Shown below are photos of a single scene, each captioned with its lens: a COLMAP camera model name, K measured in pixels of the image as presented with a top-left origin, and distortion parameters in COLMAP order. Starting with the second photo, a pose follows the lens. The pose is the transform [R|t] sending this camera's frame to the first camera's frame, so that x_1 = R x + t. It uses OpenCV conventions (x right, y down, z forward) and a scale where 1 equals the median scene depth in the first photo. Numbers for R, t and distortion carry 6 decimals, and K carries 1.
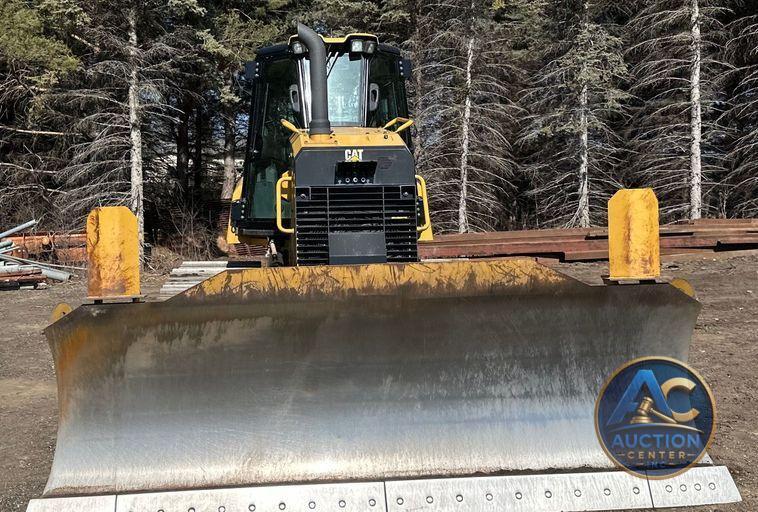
lens RADIAL K [[888.0, 0, 304.3], [0, 888.0, 241.2], [0, 0, 1]] dist [0.132408, -0.015171]
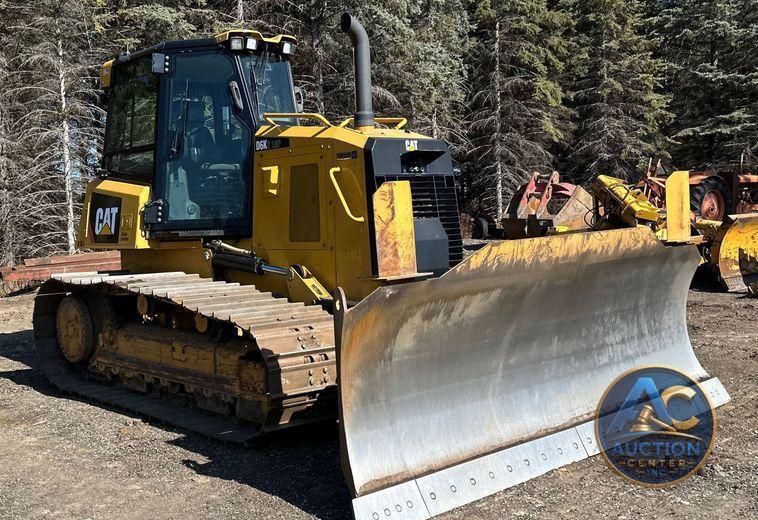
lens RADIAL K [[836.7, 0, 258.1], [0, 836.7, 283.5], [0, 0, 1]] dist [0.212076, -0.483917]
pose [[0.822319, -0.059660, 0.565890, -0.817003], [0.052827, 0.998198, 0.028471, 0.034835], [-0.566569, 0.006482, 0.823989, 0.329506]]
